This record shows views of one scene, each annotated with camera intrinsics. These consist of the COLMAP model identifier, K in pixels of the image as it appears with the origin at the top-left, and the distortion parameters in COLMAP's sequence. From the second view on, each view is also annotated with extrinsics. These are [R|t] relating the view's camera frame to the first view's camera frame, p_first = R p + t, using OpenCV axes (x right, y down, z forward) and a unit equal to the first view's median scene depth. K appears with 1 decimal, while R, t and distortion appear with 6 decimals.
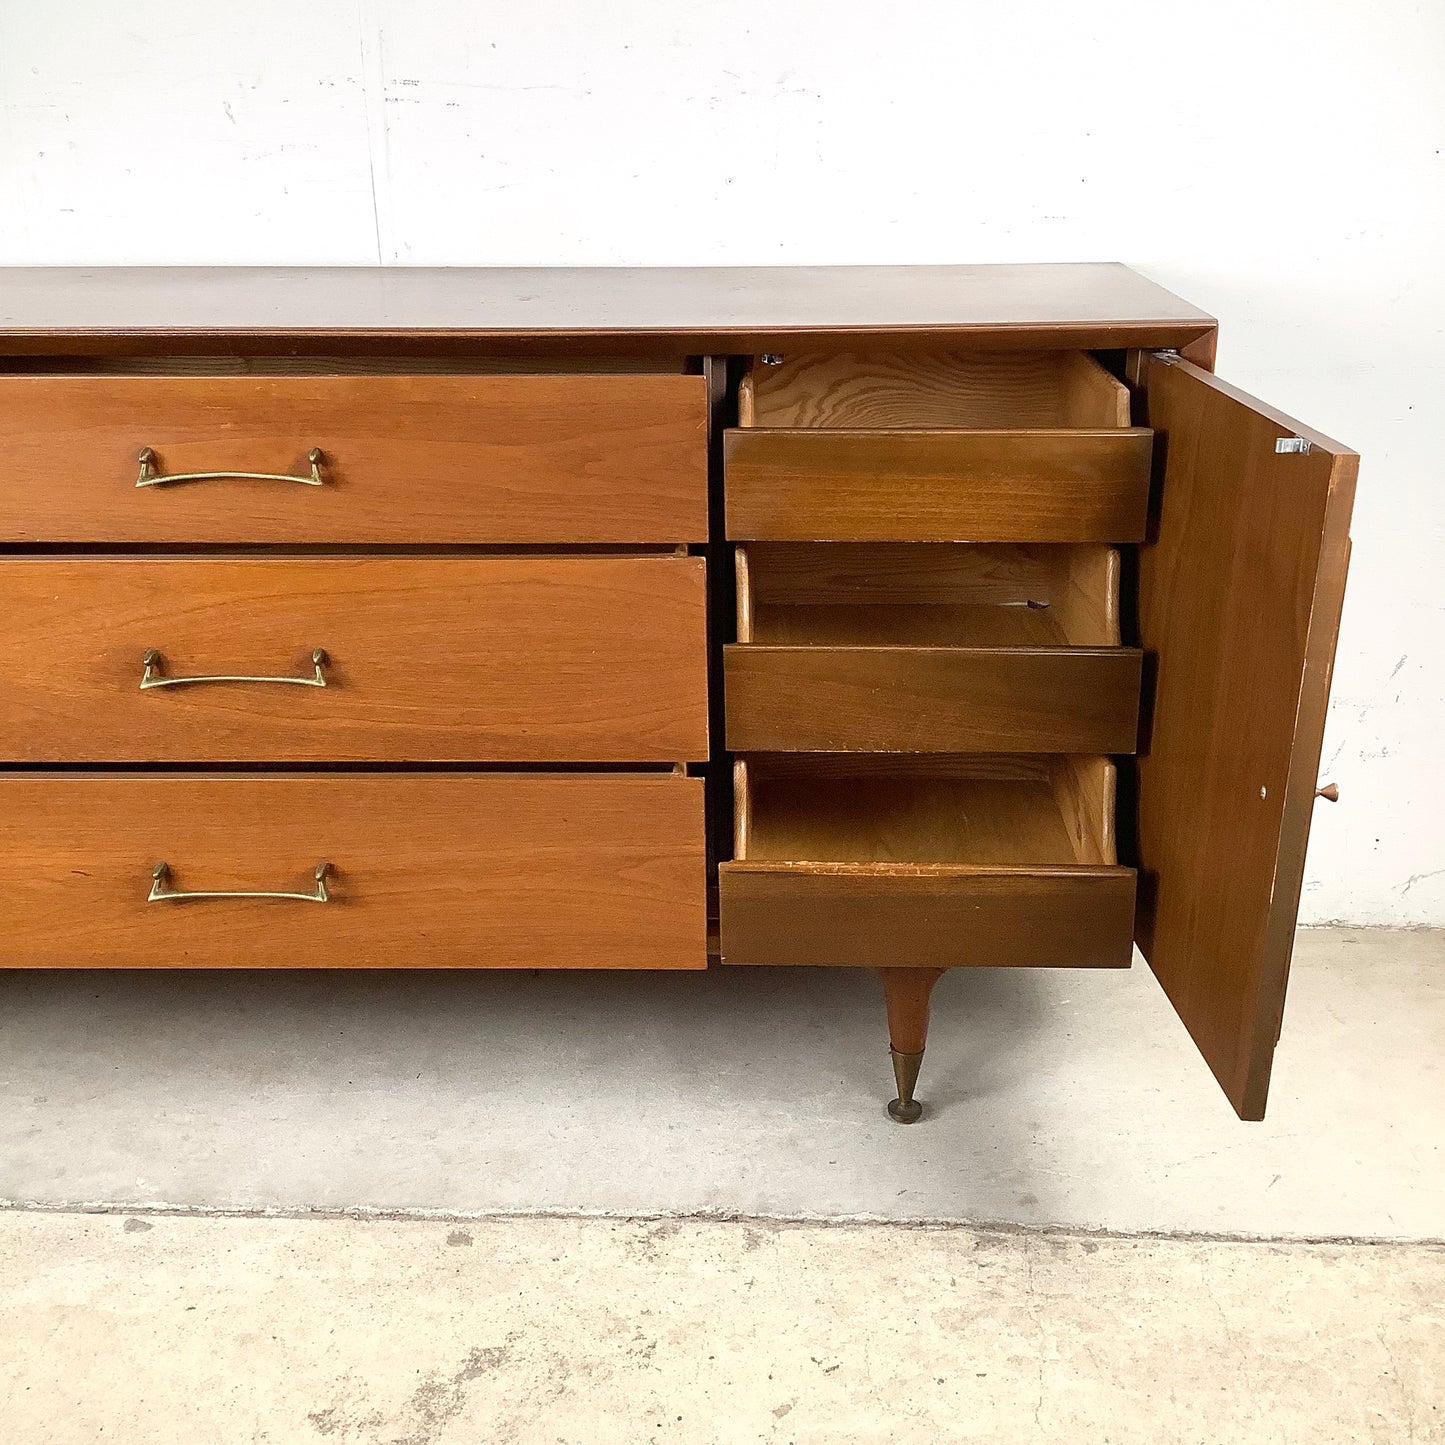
lens RADIAL K [[1754.0, 0, 723.4], [0, 1754.0, 715.1], [0, 0, 1]] dist [0.065745, 0.000000]
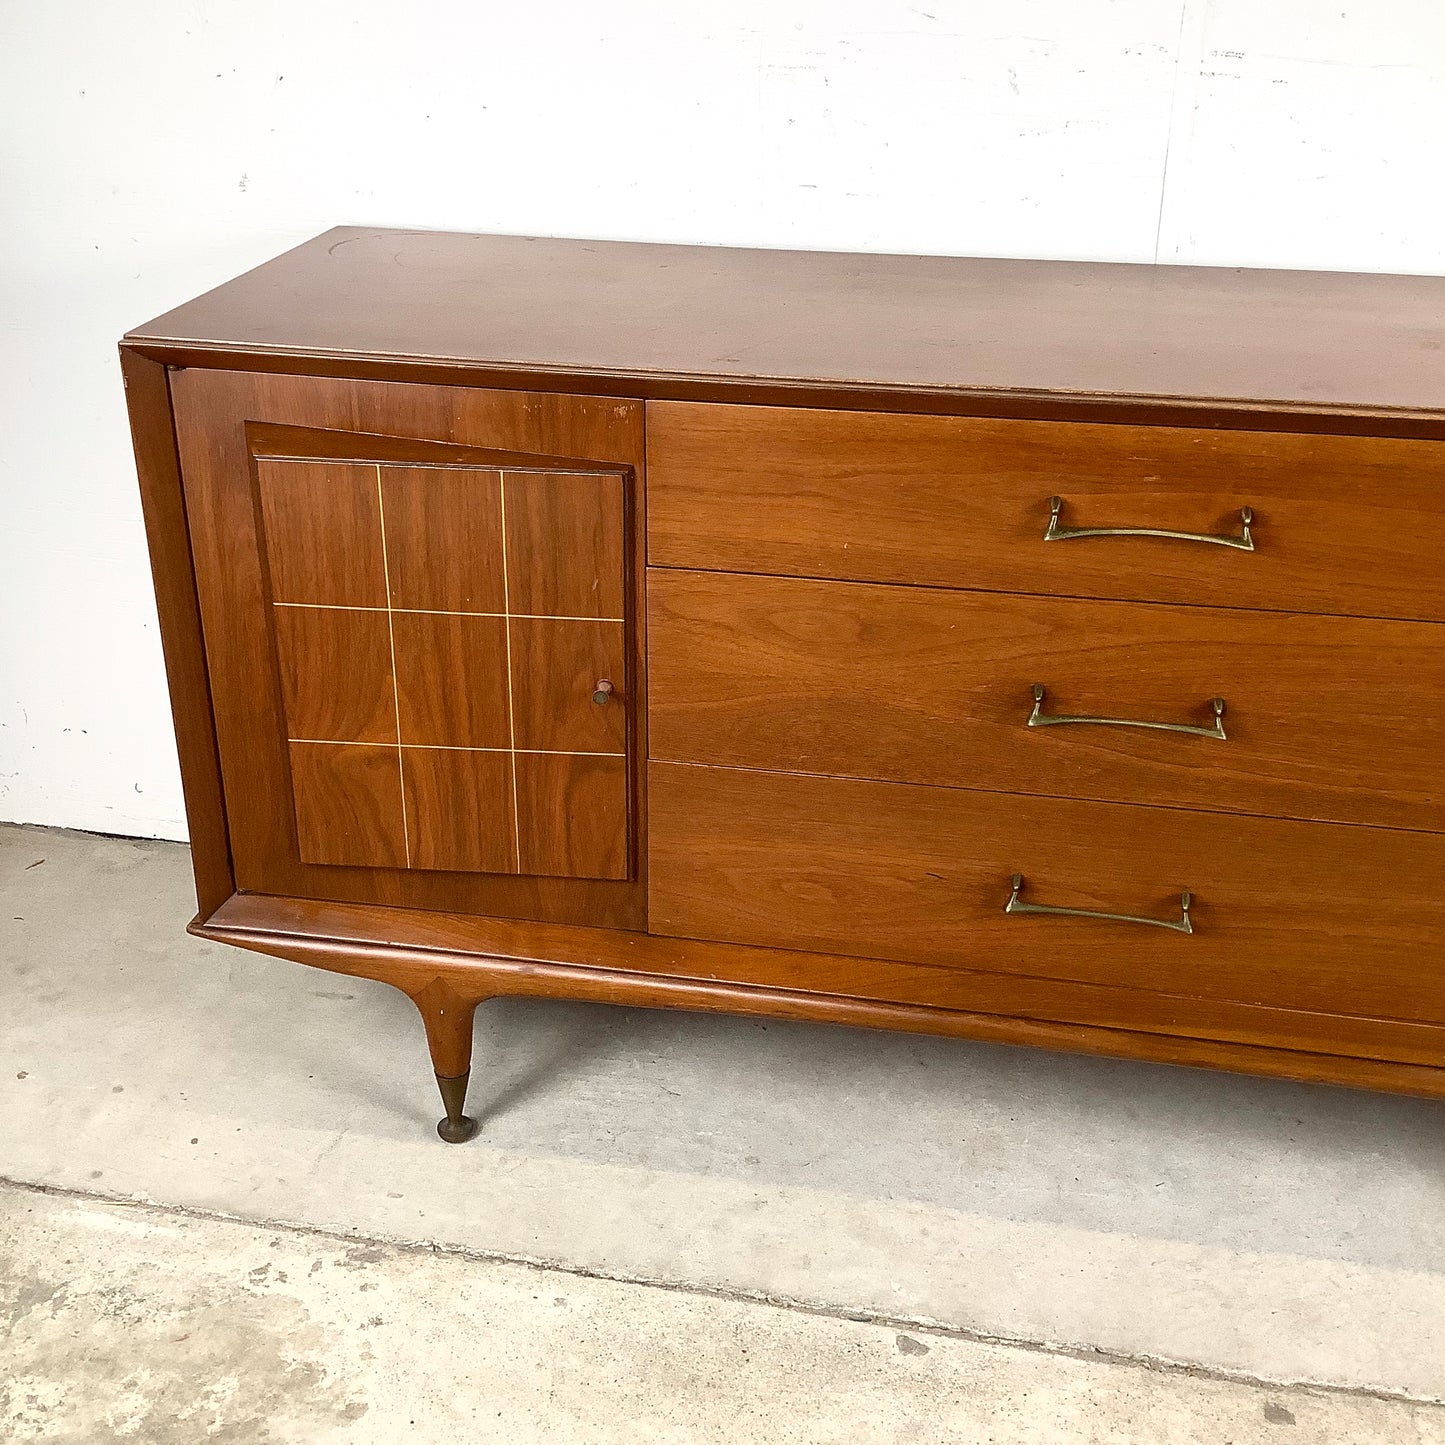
lens RADIAL K [[1754.0, 0, 710.0], [0, 1754.0, 715.4], [0, 0, 1]] dist [0.065745, 0.000000]
pose [[0.989674, 0.078971, -0.119619, -0.369408], [-0.066370, 0.992160, 0.105898, -0.138725], [0.127044, -0.096865, 0.987156, 0.108884]]
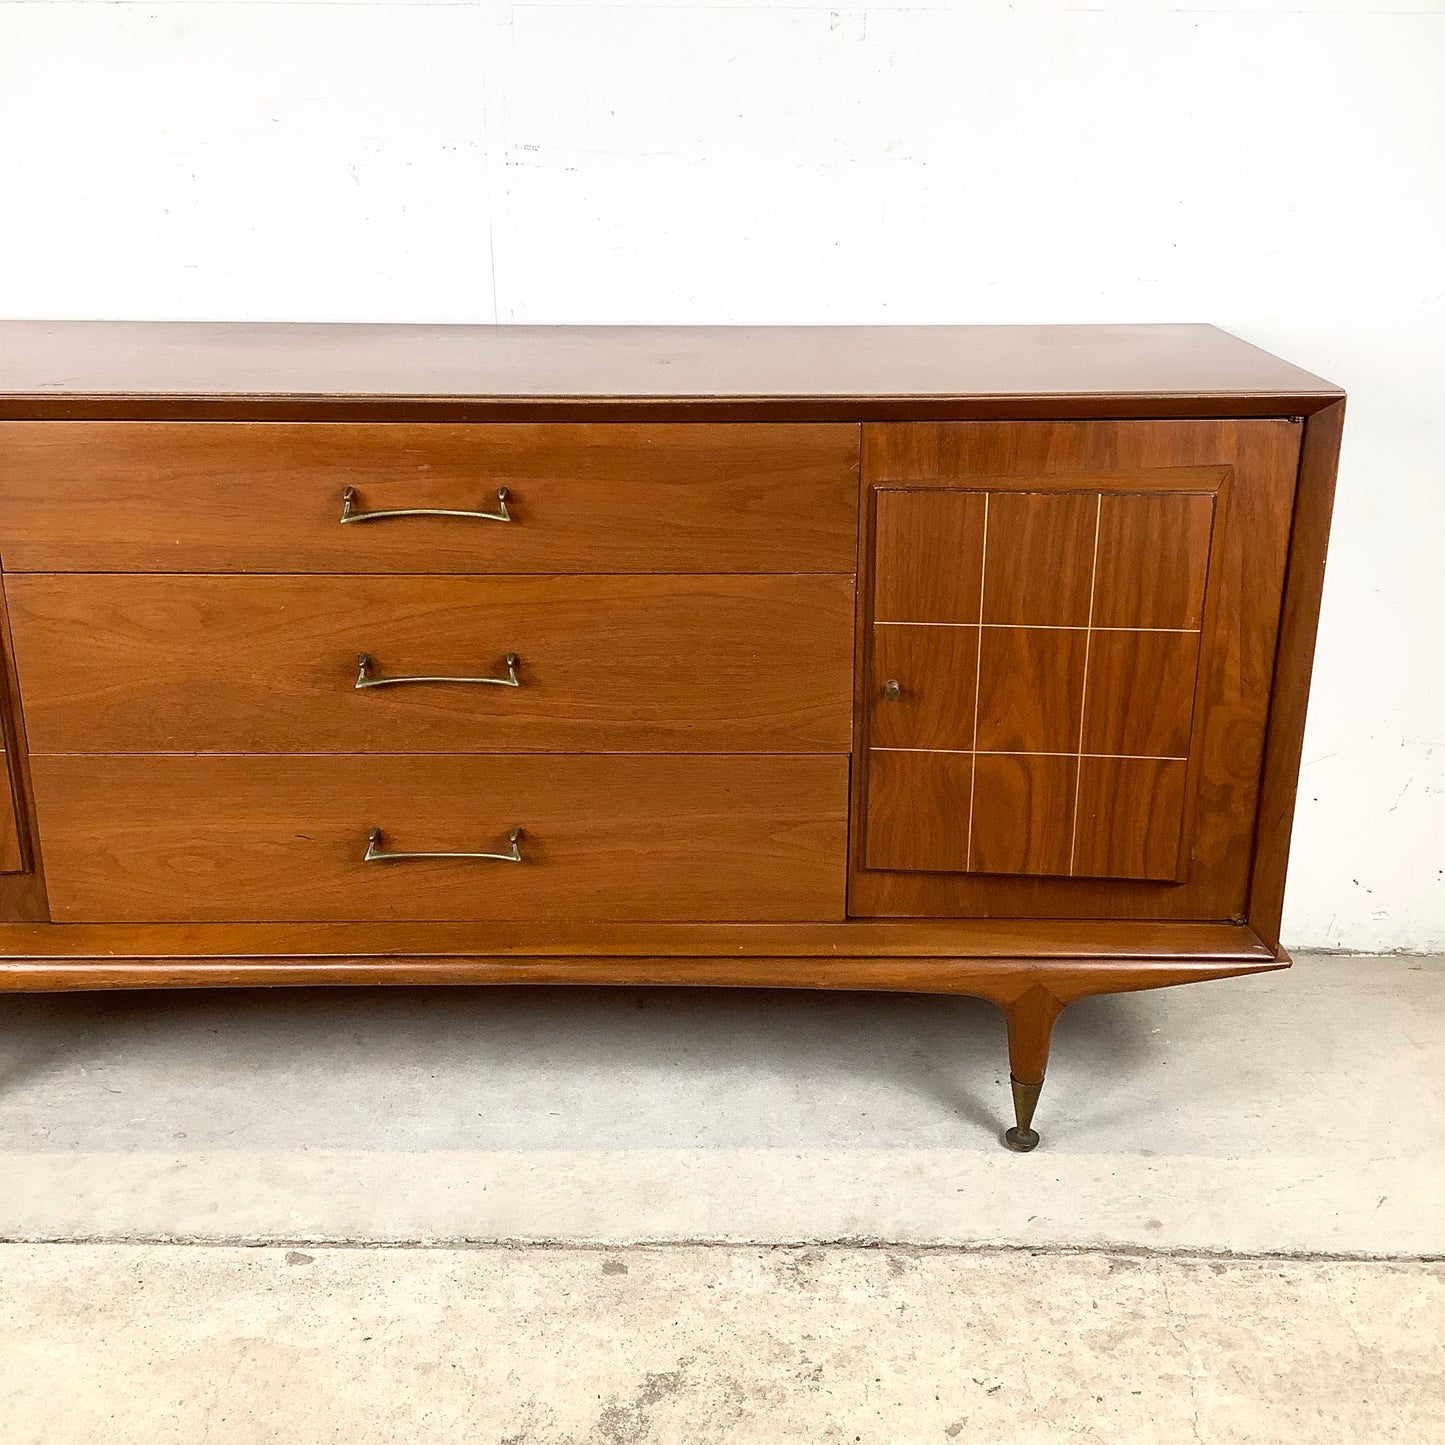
lens RADIAL K [[1754.0, 0, 730.2], [0, 1754.0, 715.0], [0, 0, 1]] dist [0.065745, 0.000000]
pose [[0.999106, -0.002116, 0.042217, -0.129349], [0.002410, 0.999973, -0.006912, -0.021919], [-0.042201, 0.007008, 0.999085, -0.043705]]
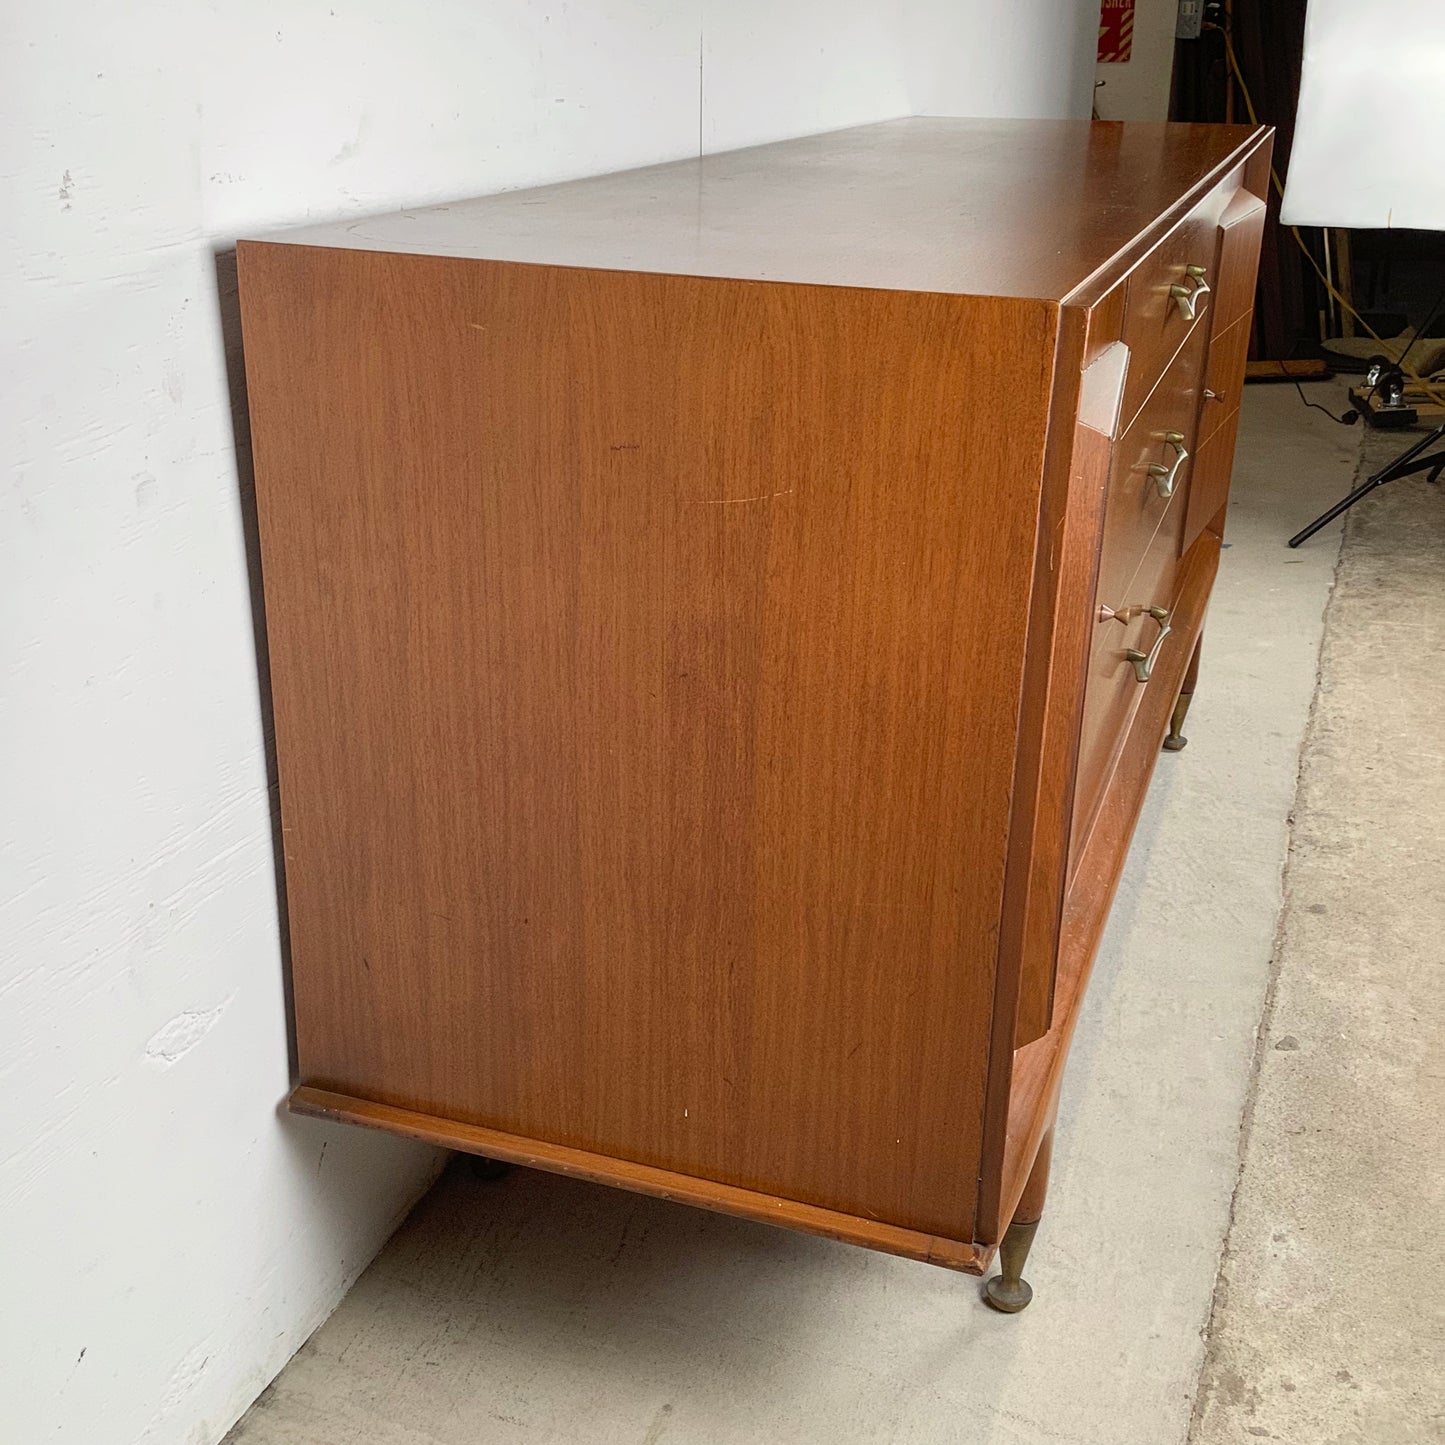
lens RADIAL K [[1754.0, 0, 732.2], [0, 1754.0, 763.2], [0, 0, 1]] dist [0.065745, 0.000000]
pose [[0.285437, -0.367126, 0.885293, -1.374641], [0.309523, 0.909535, 0.277383, -0.276481], [-0.907040, 0.194843, 0.373249, 0.923853]]
